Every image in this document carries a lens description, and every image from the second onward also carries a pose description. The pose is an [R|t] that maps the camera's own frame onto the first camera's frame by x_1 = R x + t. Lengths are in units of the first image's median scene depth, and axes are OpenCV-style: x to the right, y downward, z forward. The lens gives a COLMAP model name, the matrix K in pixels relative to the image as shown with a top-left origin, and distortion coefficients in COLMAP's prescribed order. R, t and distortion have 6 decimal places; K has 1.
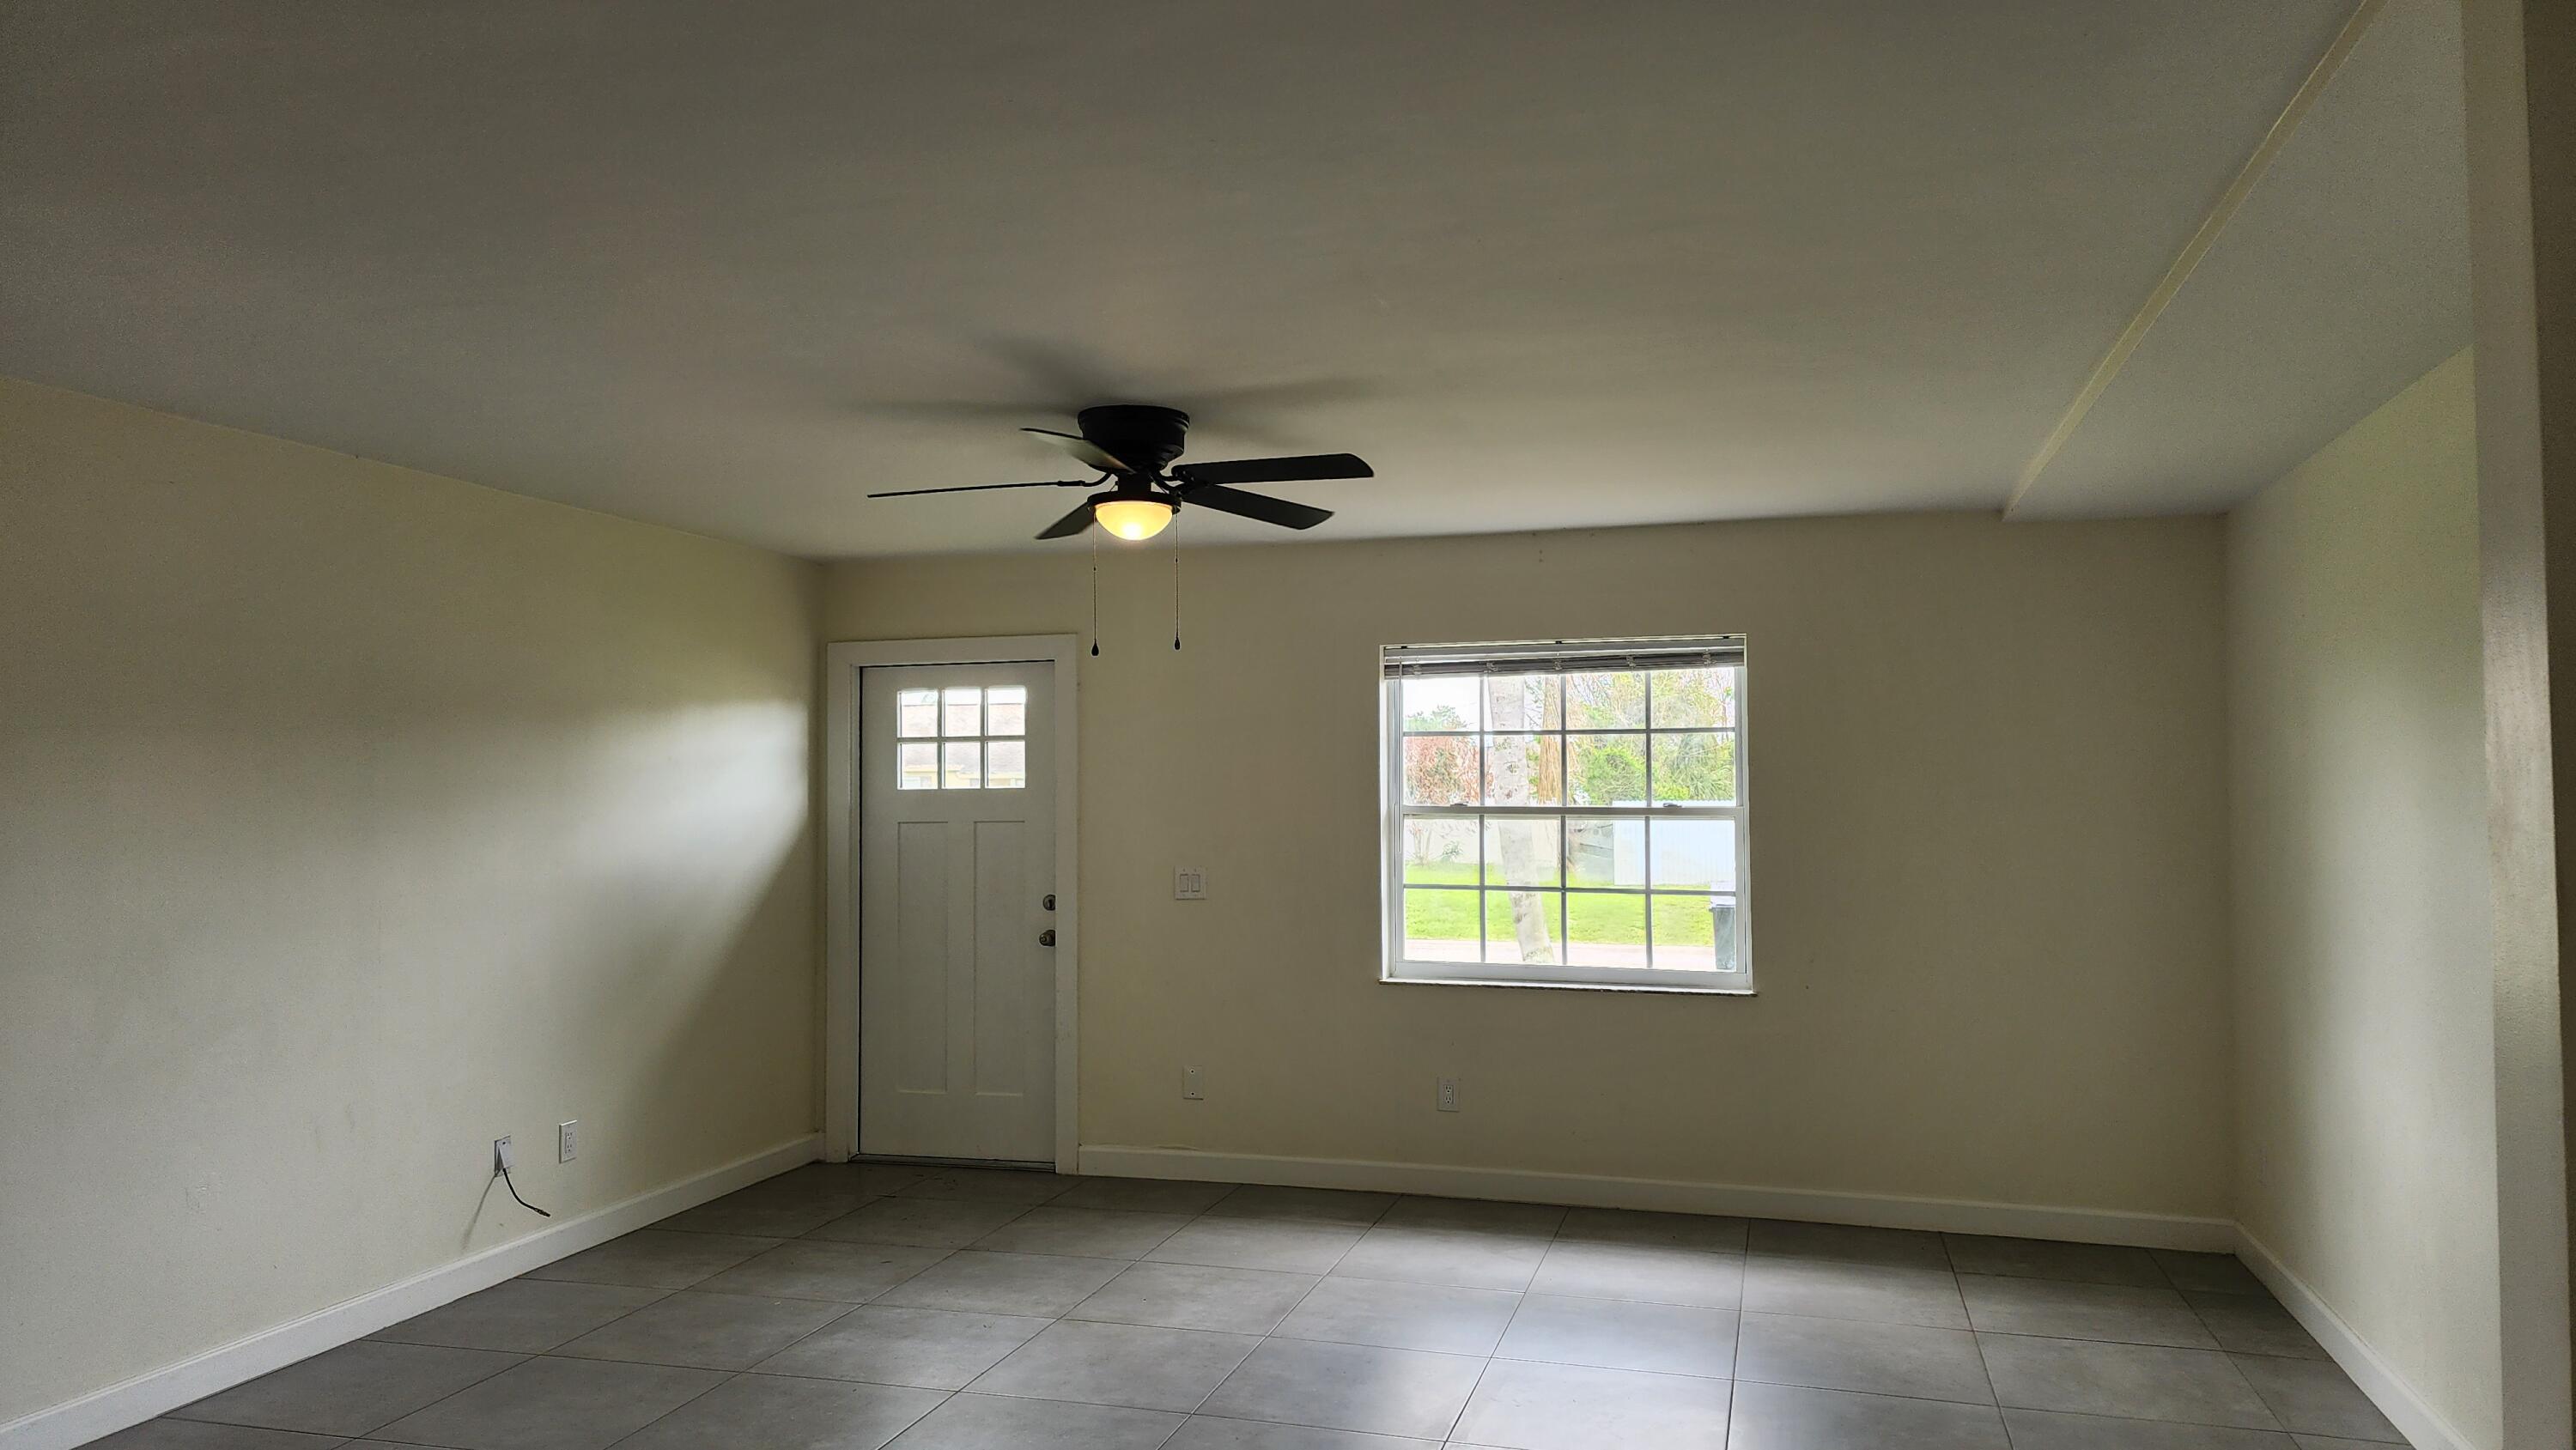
lens RADIAL K [[1718.4, 0, 1309.6], [0, 1718.4, 691.7], [0, 0, 1]] dist [0.077973, -0.066686]
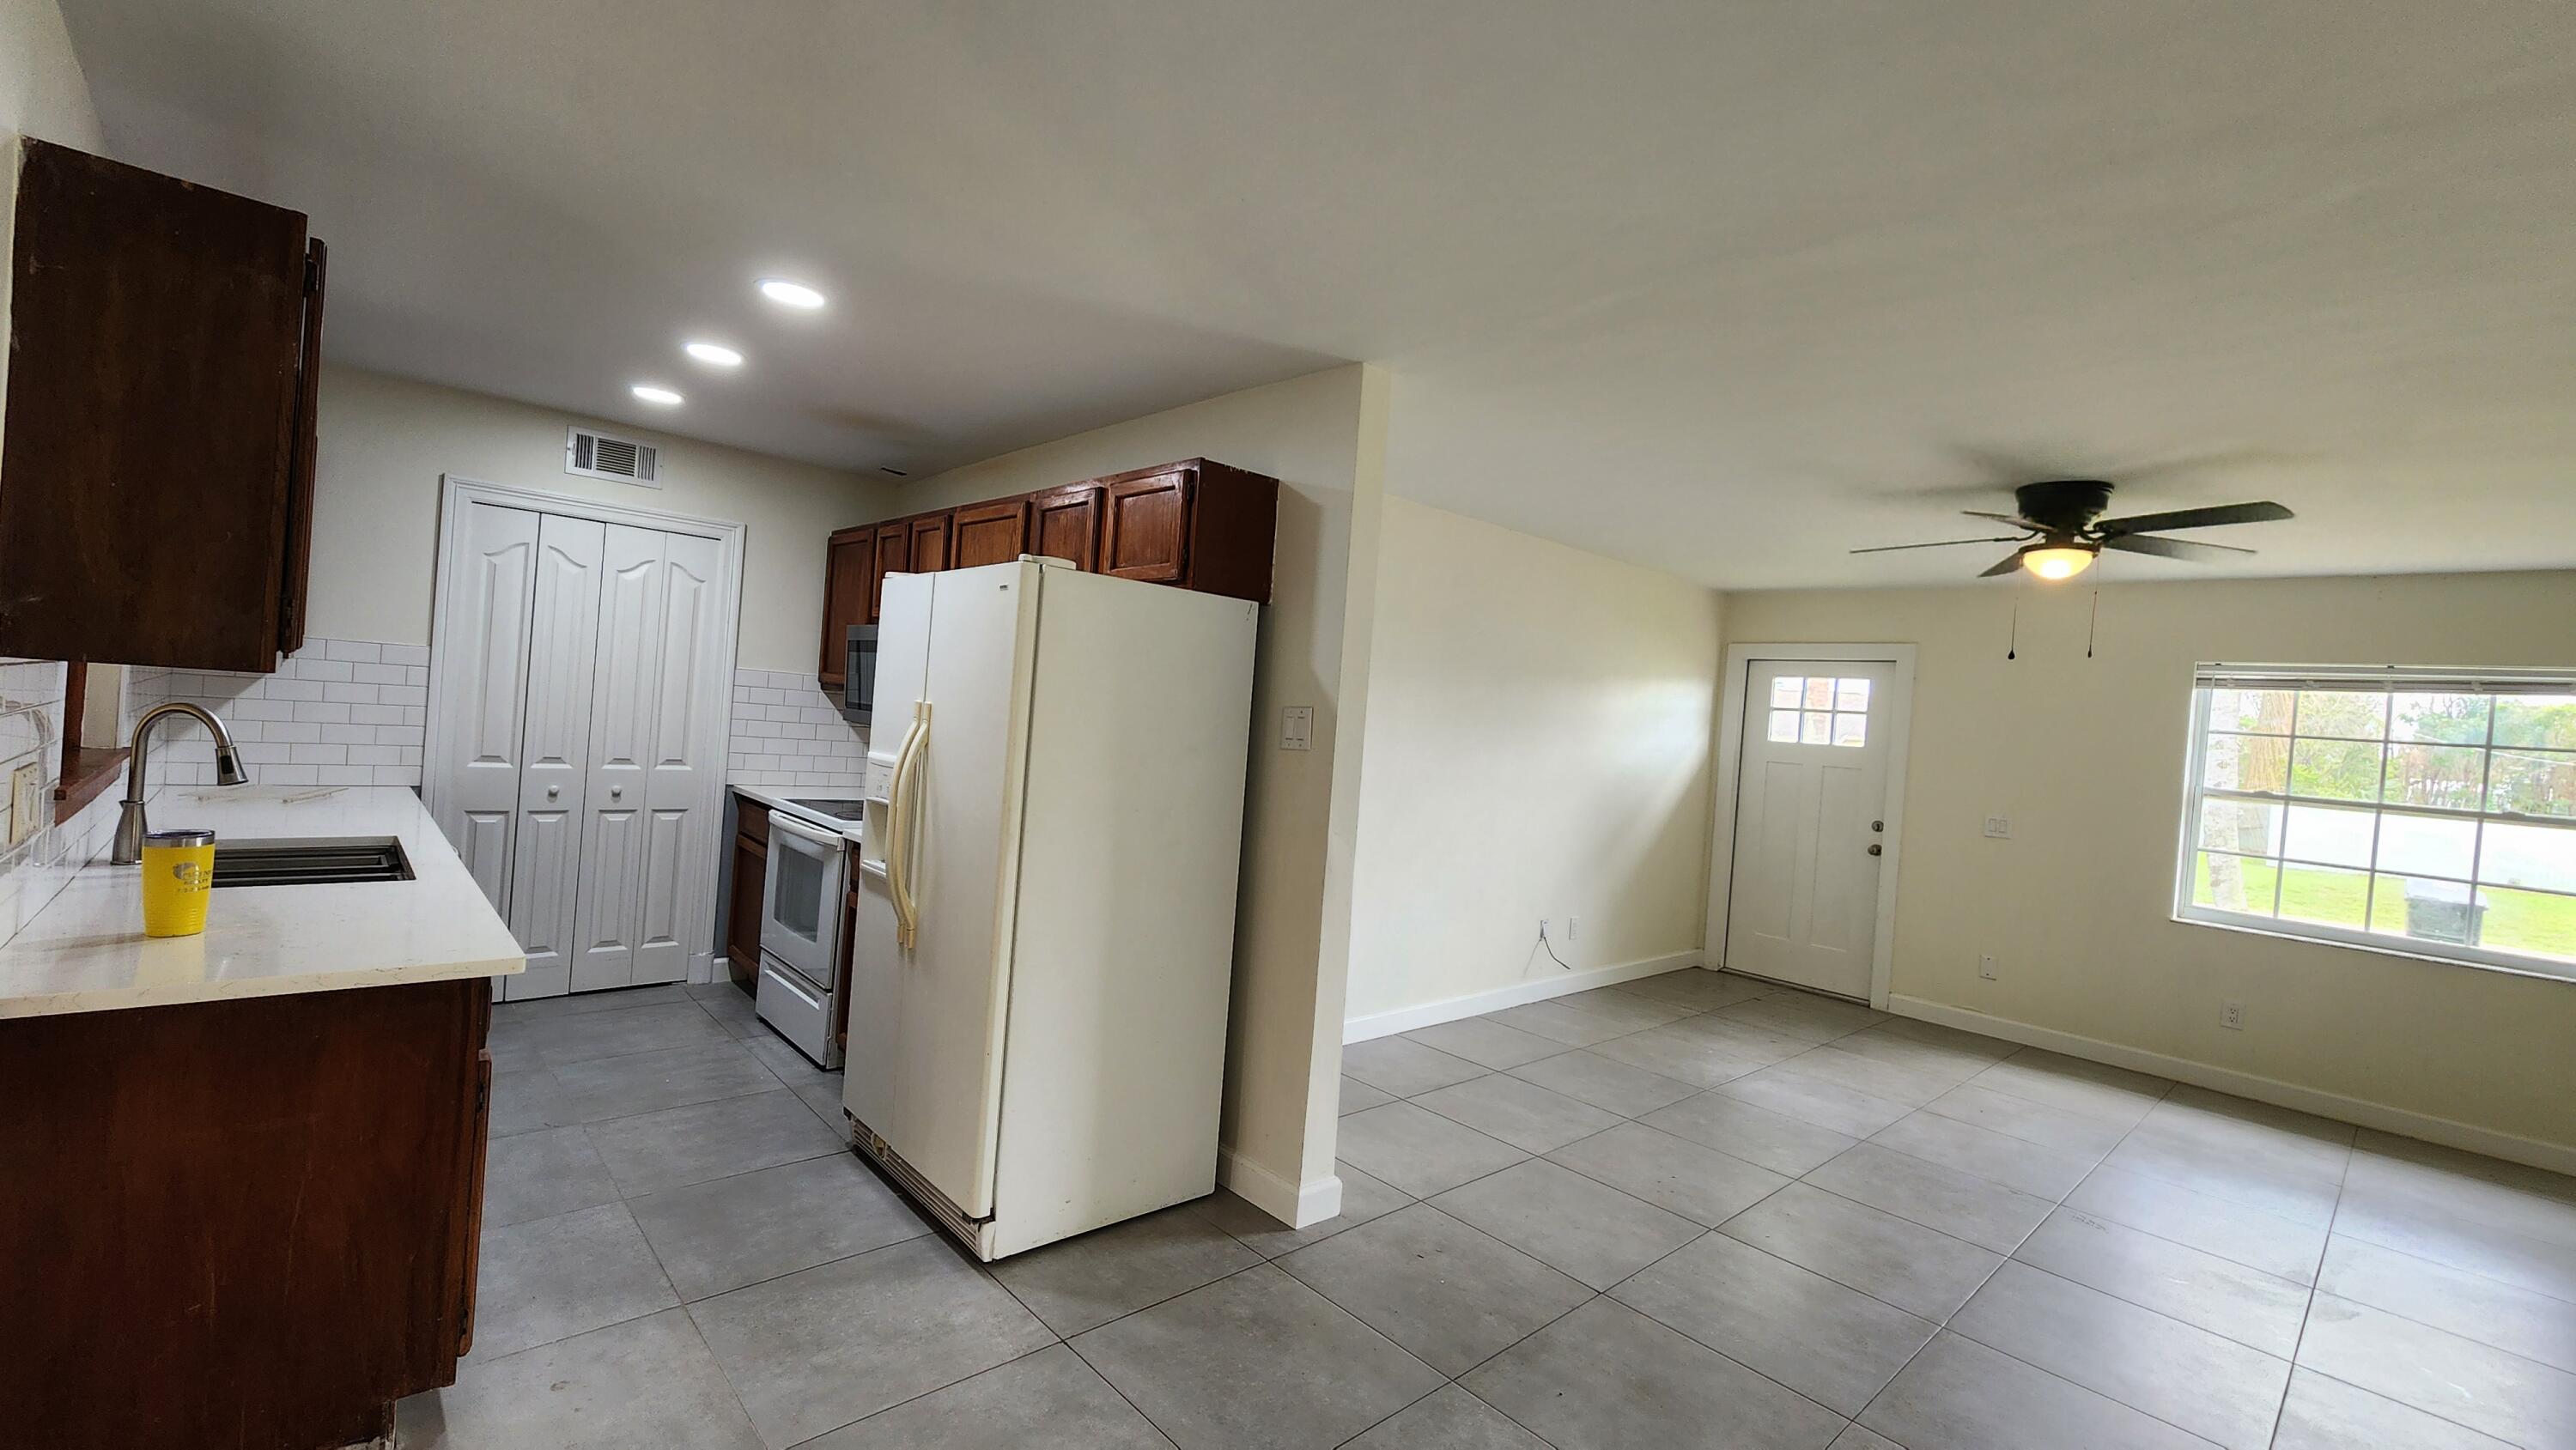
lens RADIAL K [[1066.1, 0, 1299.4], [0, 1066.1, 722.0], [0, 0, 1]] dist [0.000775, 0.000544]
pose [[0.851118, 0.076354, -0.519392, -0.110886], [-0.052005, 0.996763, 0.061311, 0.003816], [0.522392, -0.025172, 0.852334, -0.029682]]
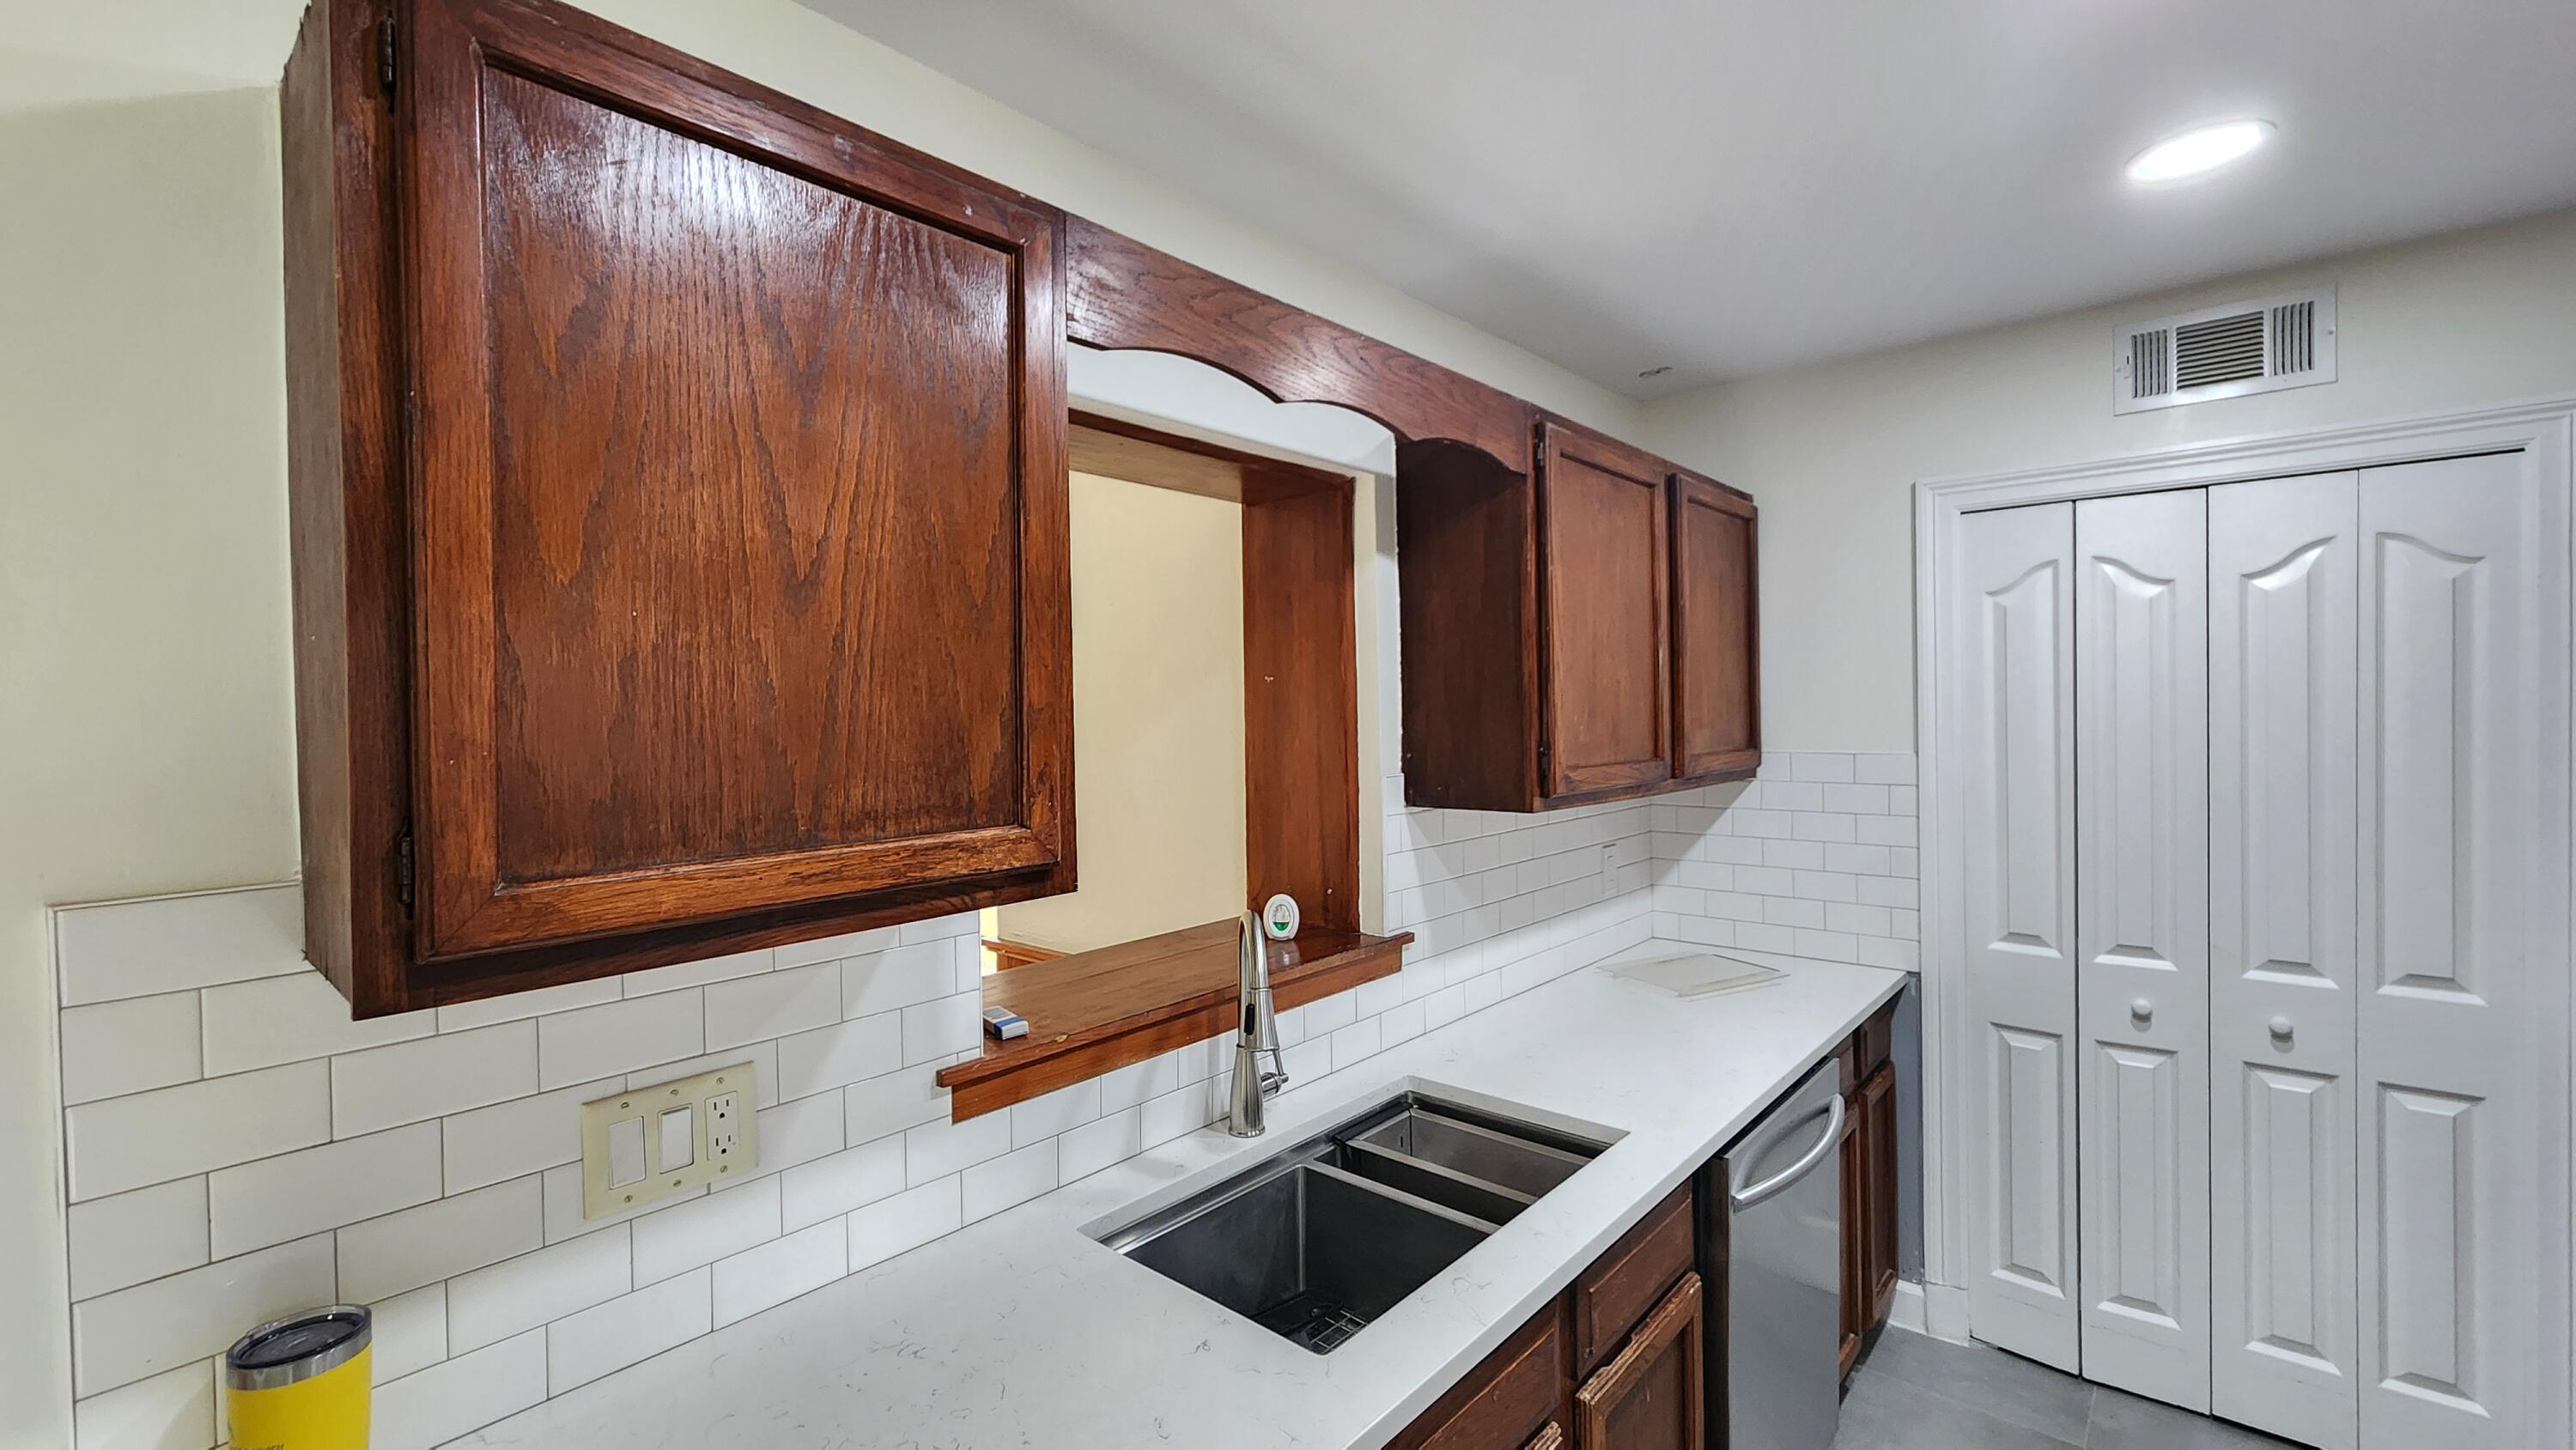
lens RADIAL K [[1066.1, 0, 1287.5], [0, 1066.1, 719.2], [0, 0, 1]] dist [0.000775, 0.000544]
pose [[-0.437665, 0.023782, -0.898824, -0.422202], [0.072394, 0.997337, -0.008863, -0.002052], [0.896219, -0.068949, -0.438221, 0.211253]]
